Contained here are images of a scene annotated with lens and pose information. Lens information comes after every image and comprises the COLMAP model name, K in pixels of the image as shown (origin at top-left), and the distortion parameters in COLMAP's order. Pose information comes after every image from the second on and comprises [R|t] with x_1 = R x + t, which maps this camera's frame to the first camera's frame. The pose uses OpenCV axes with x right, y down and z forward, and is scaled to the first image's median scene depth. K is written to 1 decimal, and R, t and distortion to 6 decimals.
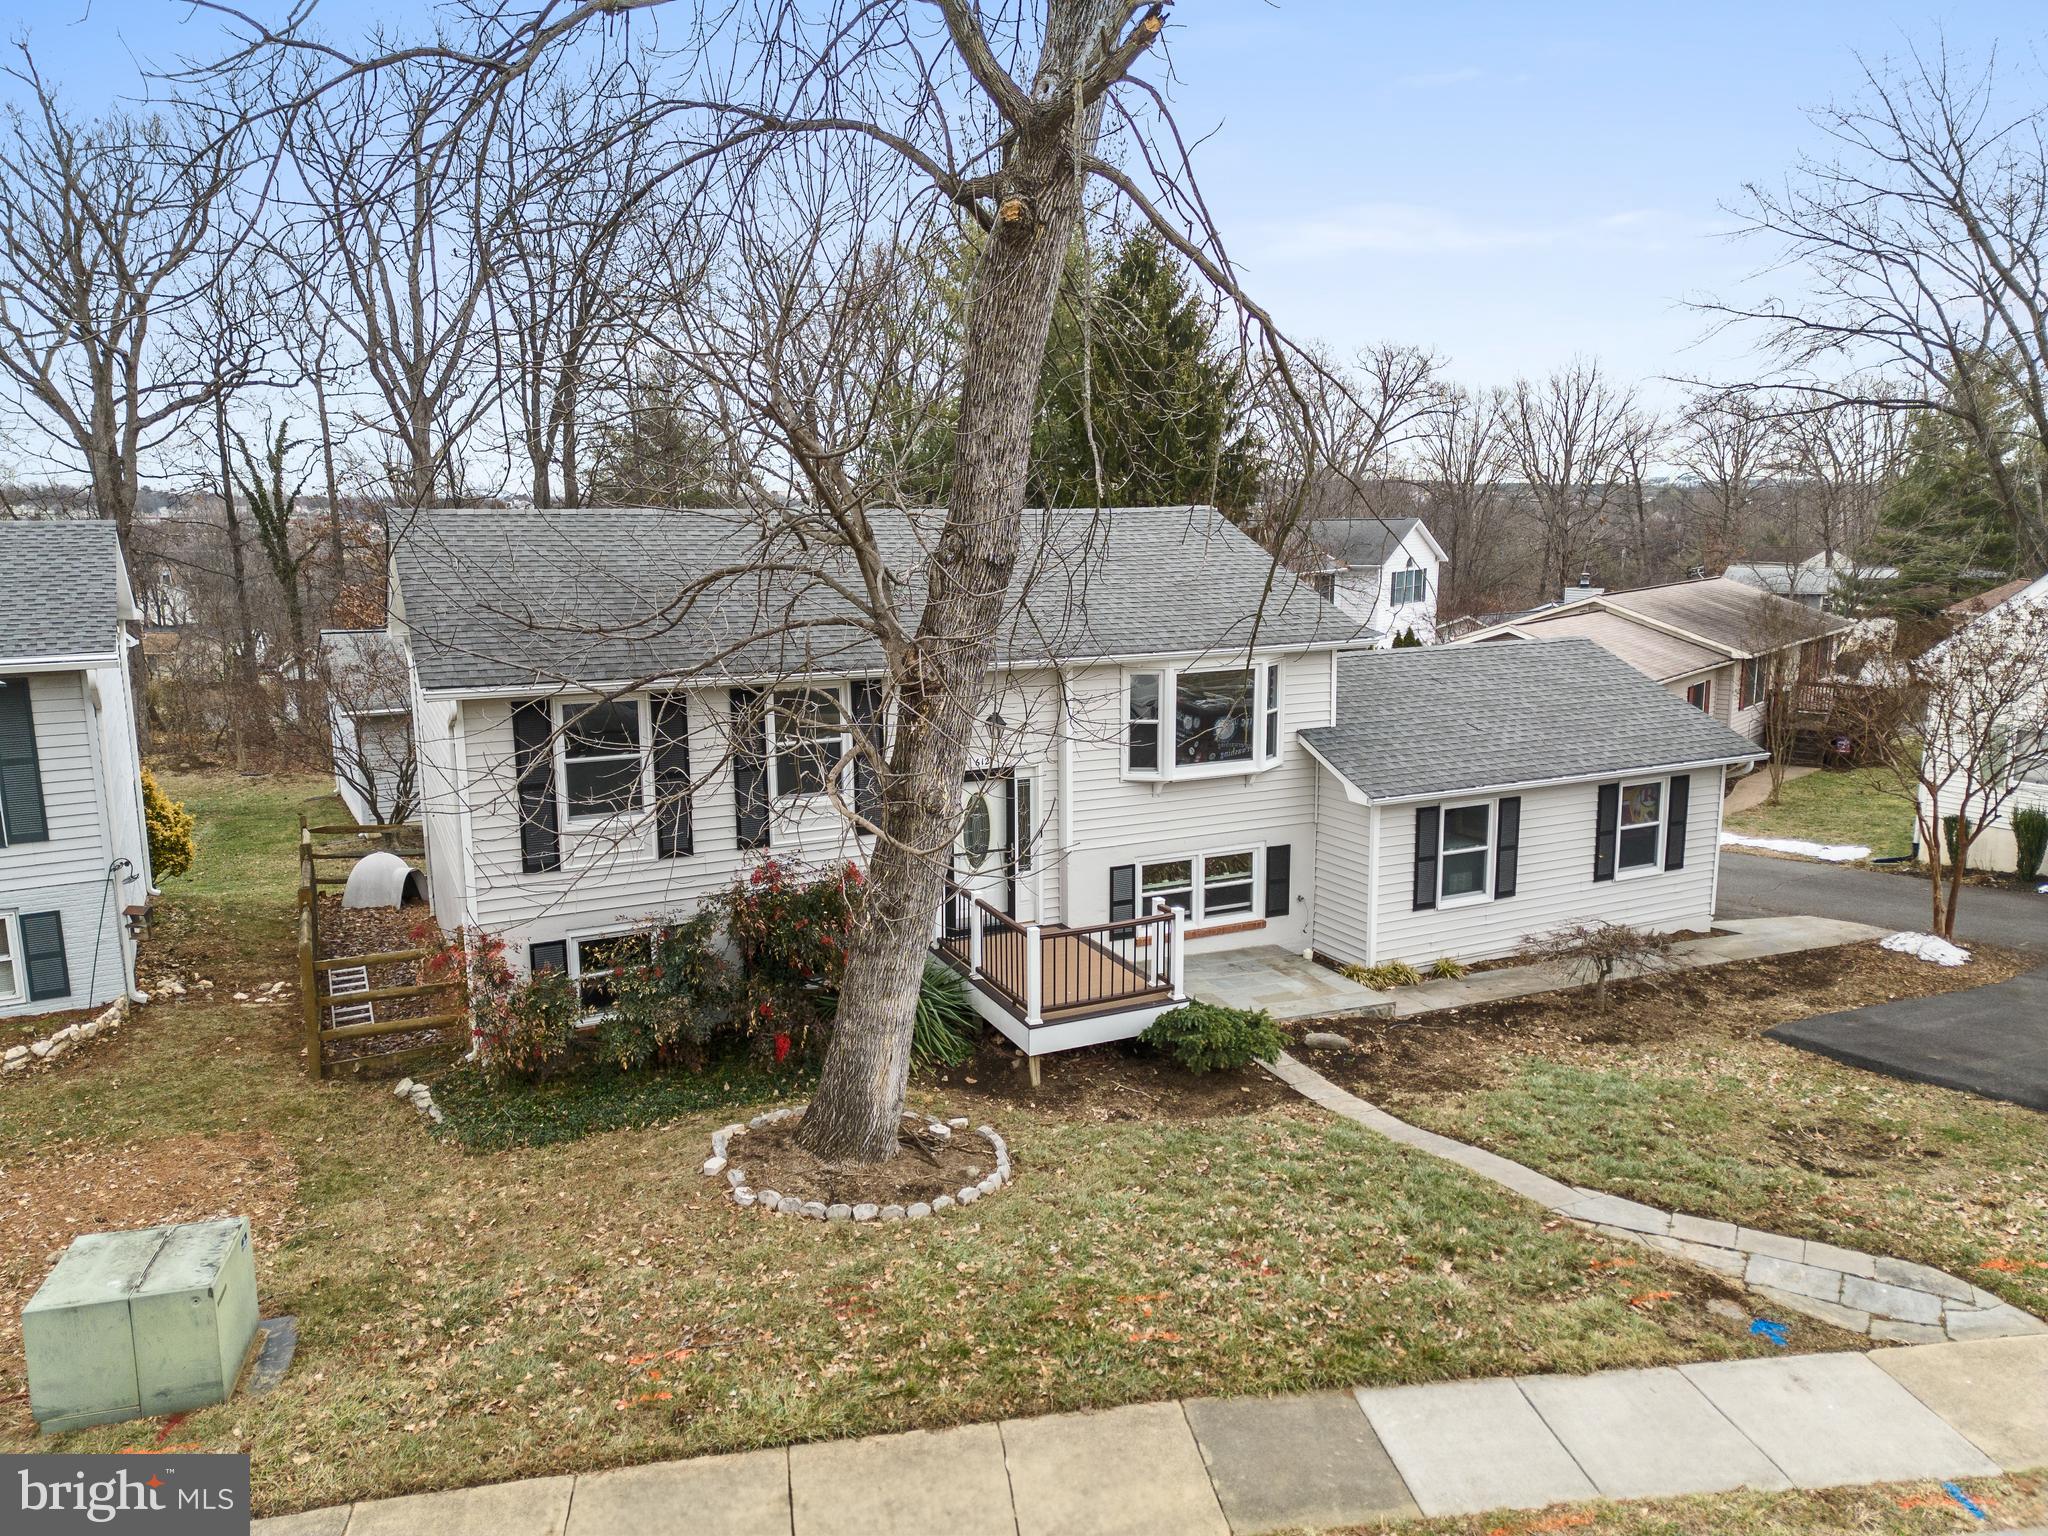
lens RADIAL K [[1427.7, 0, 1024.0], [0, 1427.7, 768.0], [0, 0, 1]] dist [0.059539, -0.037823]
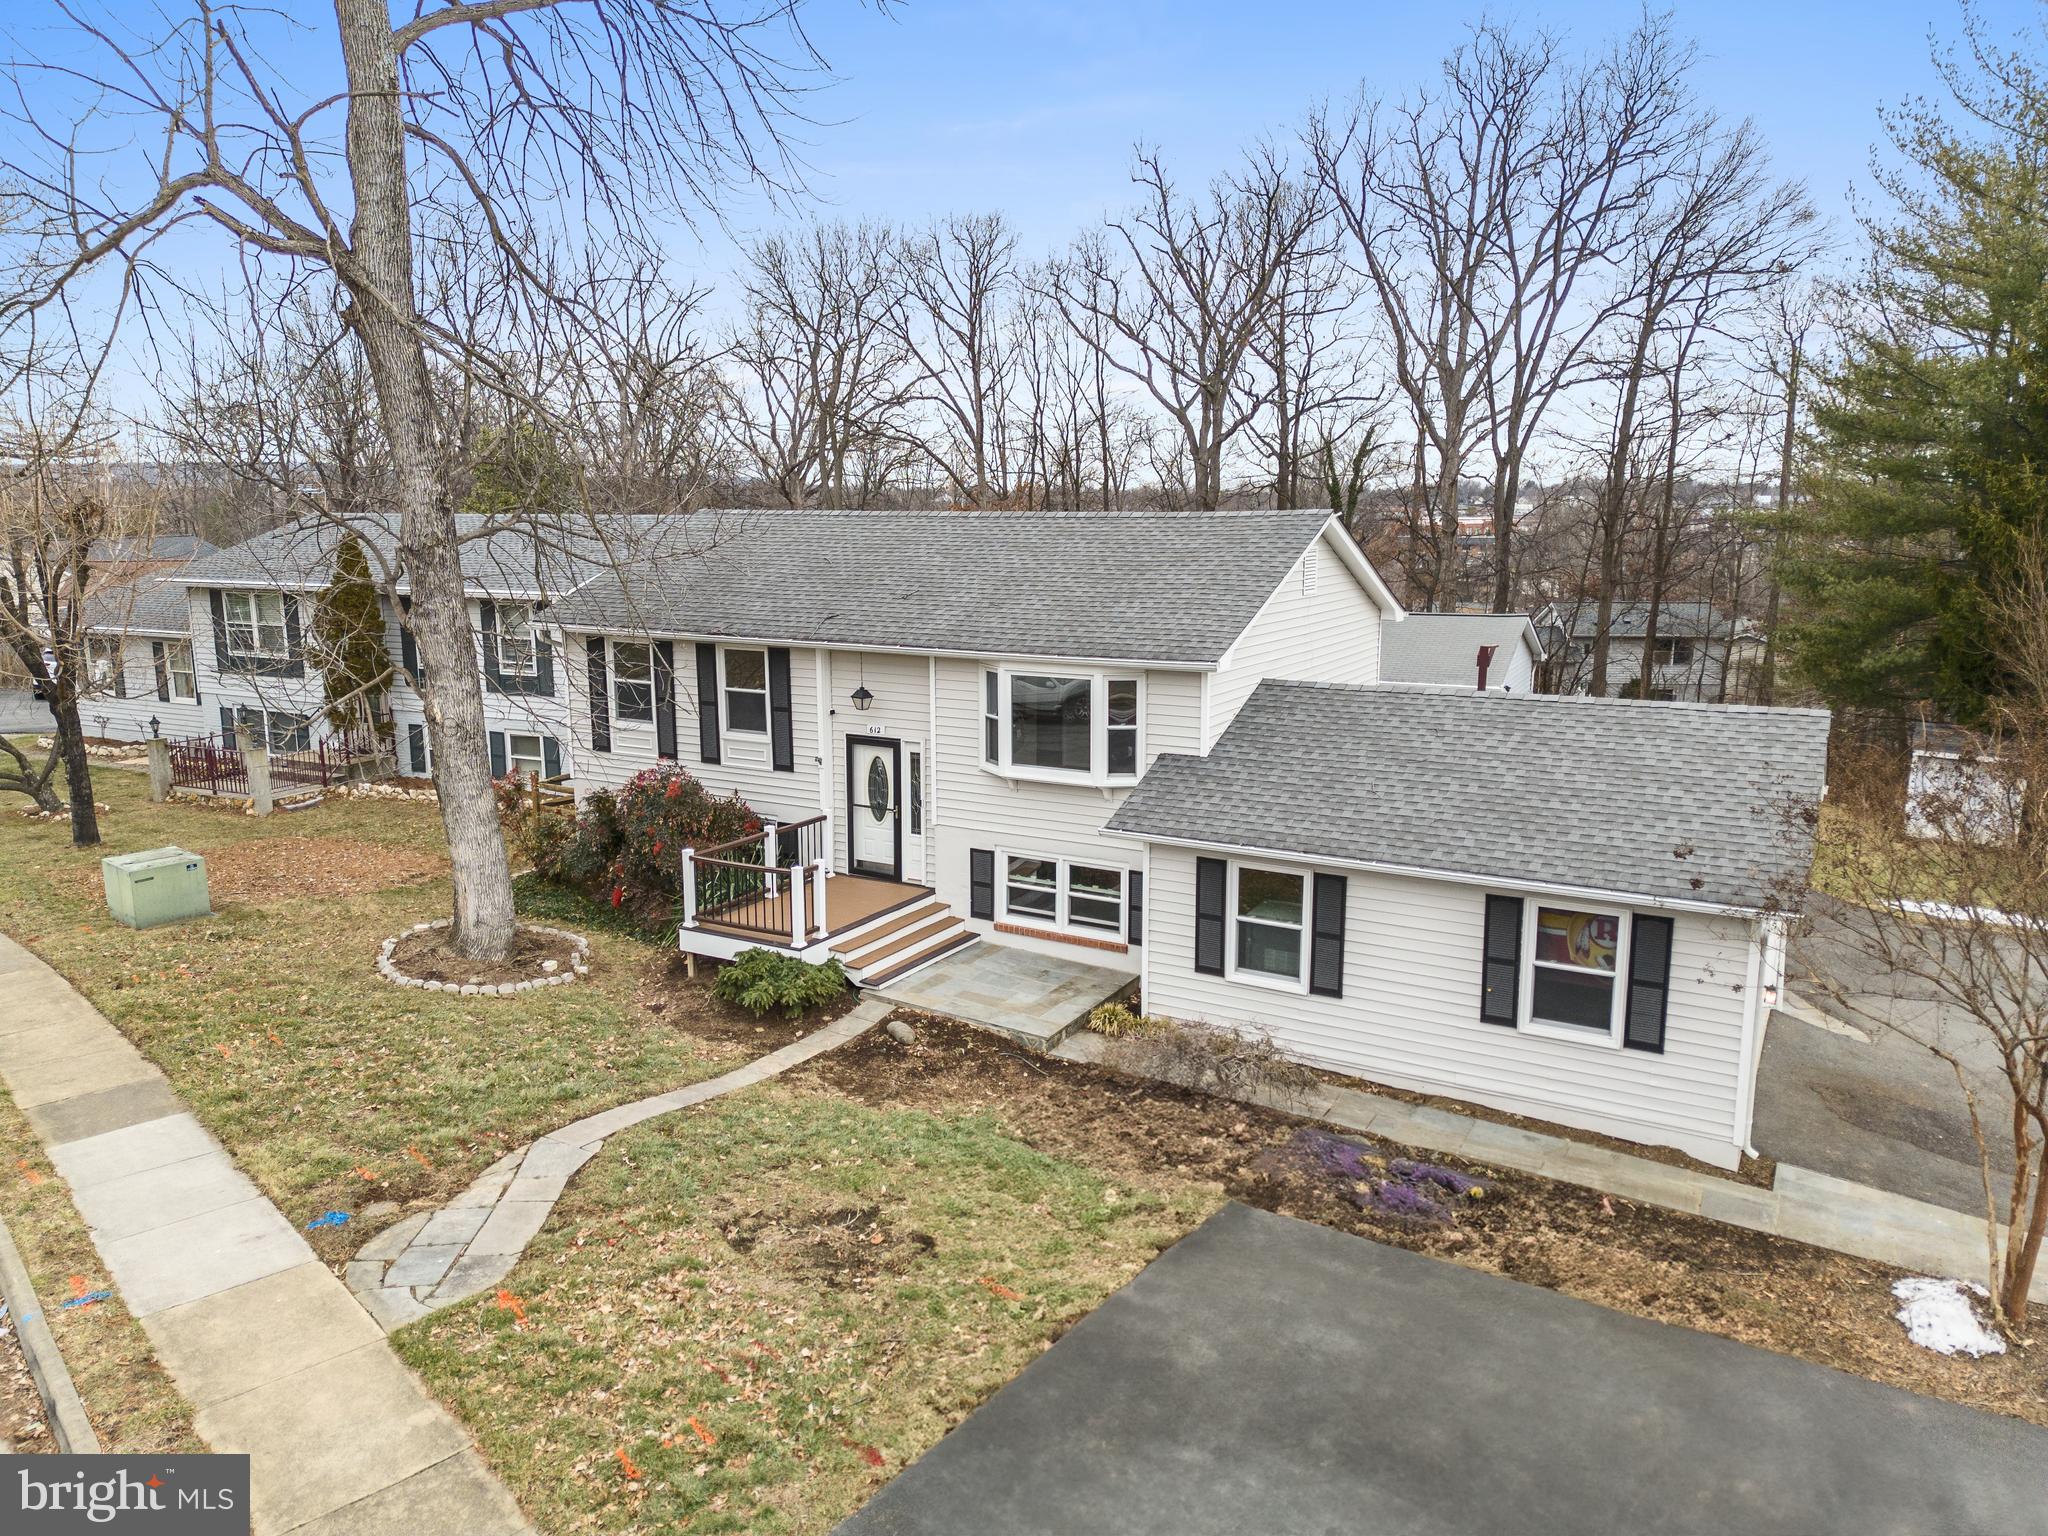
lens RADIAL K [[1427.7, 0, 1024.0], [0, 1427.7, 768.0], [0, 0, 1]] dist [0.059539, -0.037823]
pose [[0.562605, 0.156266, -0.811823, 0.947691], [-0.150451, 0.984929, 0.085322, -0.087354], [0.812921, 0.074137, 0.577636, 0.411355]]
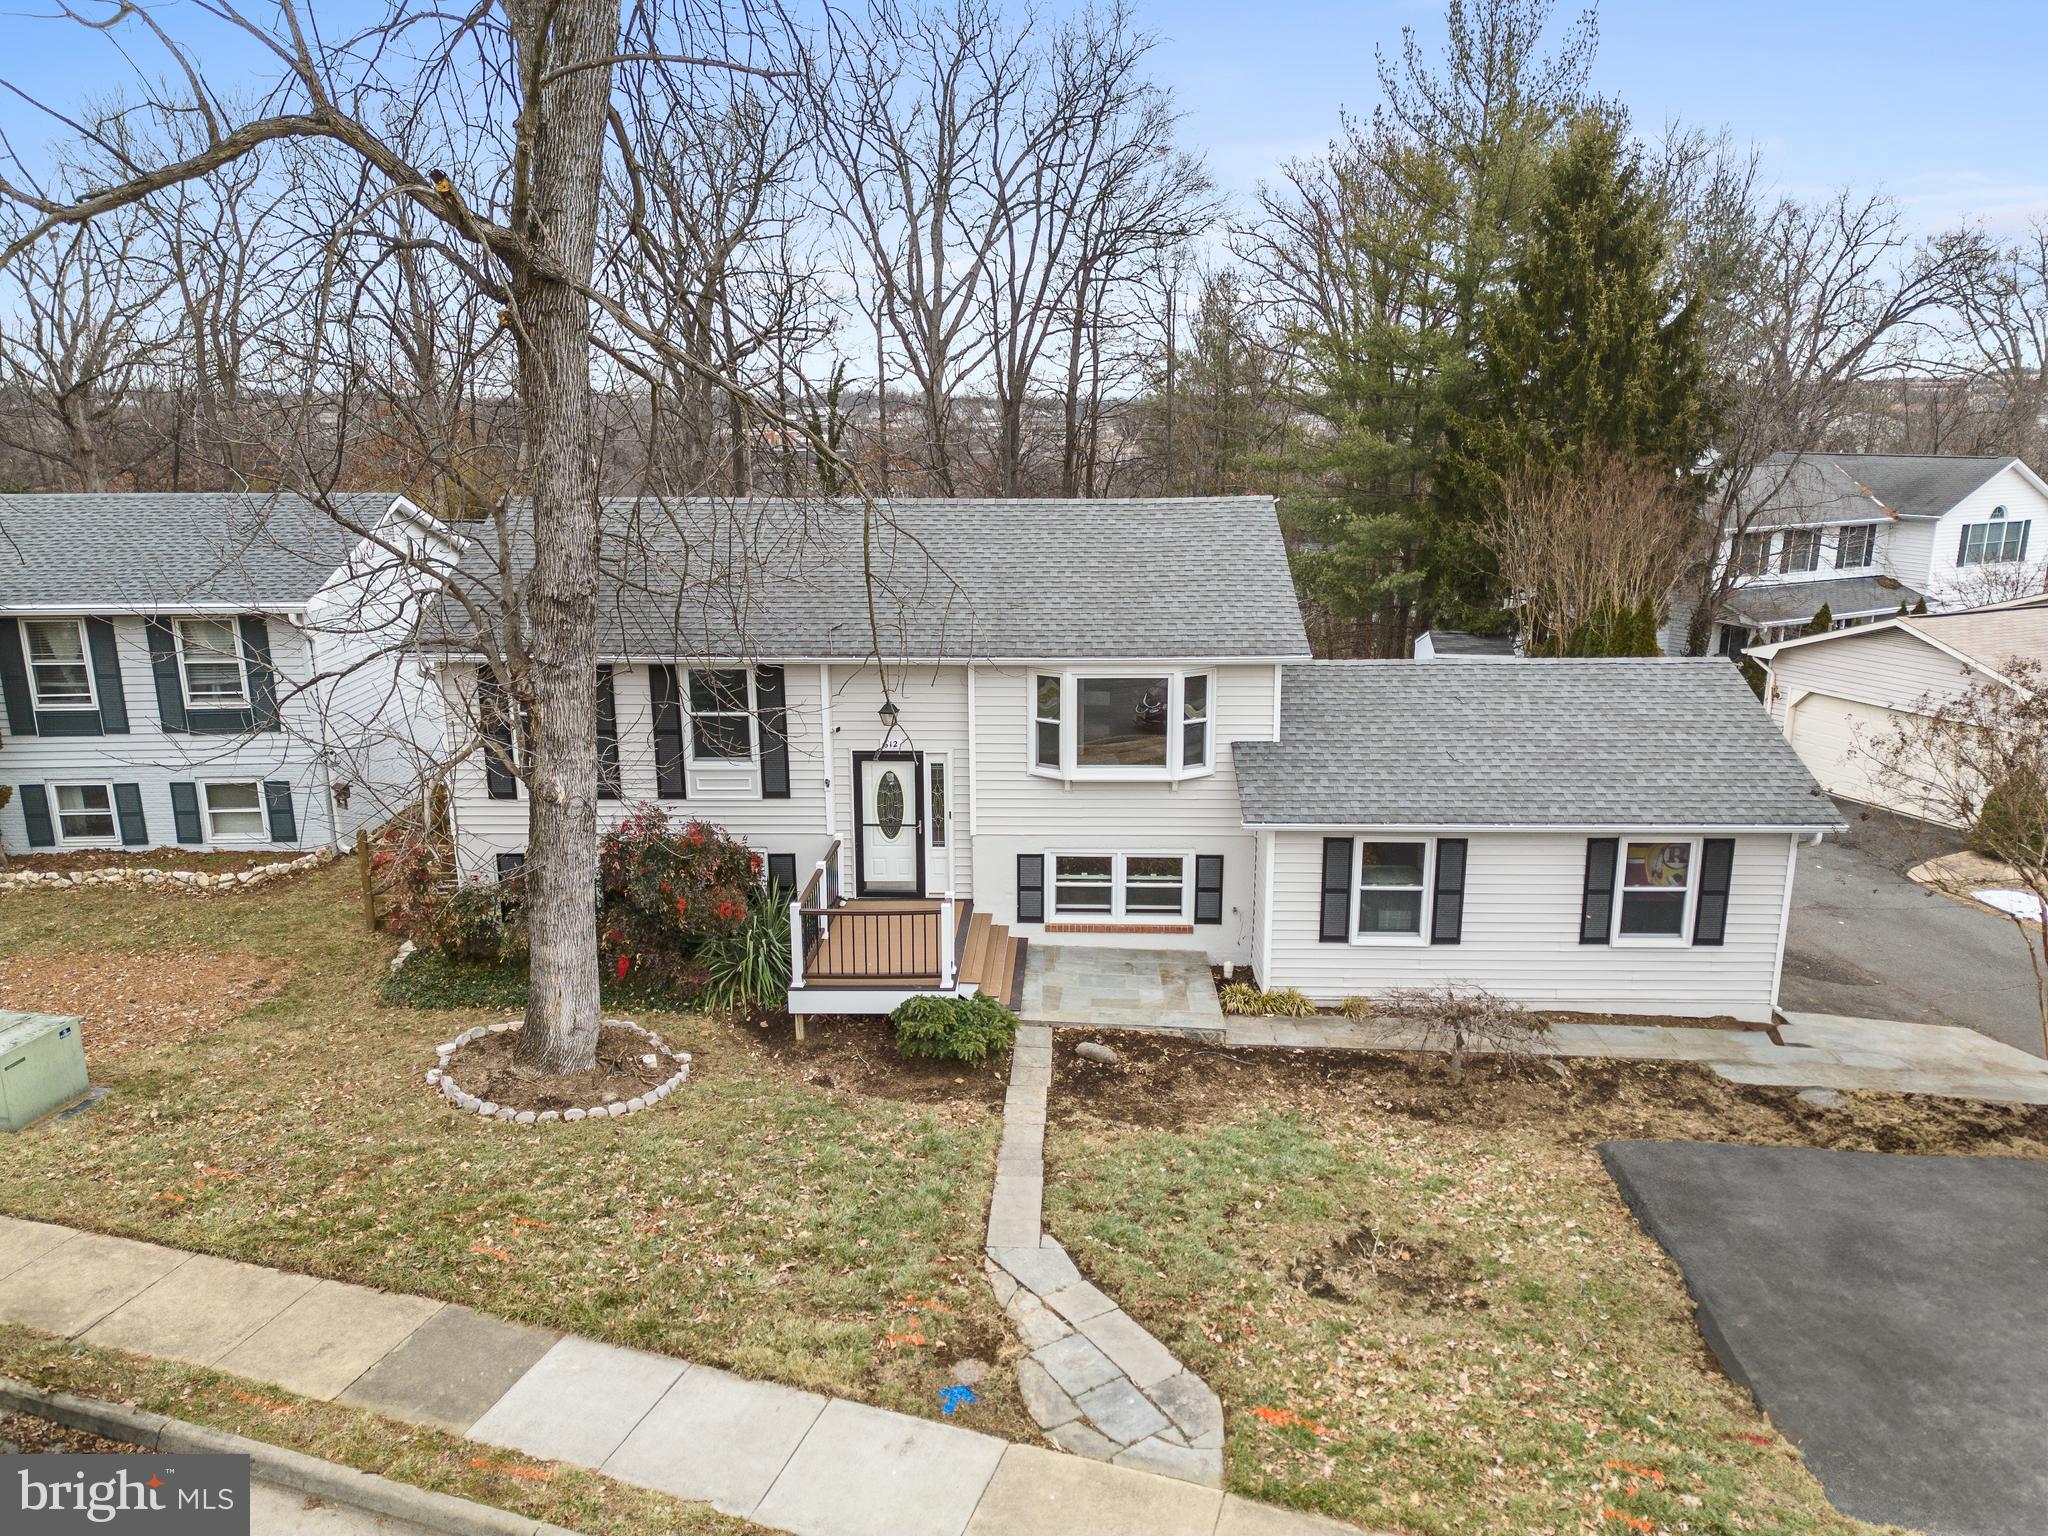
lens RADIAL K [[1427.7, 0, 1024.0], [0, 1427.7, 768.0], [0, 0, 1]] dist [0.059539, -0.037823]
pose [[0.889145, 0.114040, -0.443189, 0.528966], [-0.083997, 0.992669, 0.086912, -0.086443], [0.449851, -0.040051, 0.892205, 0.062020]]
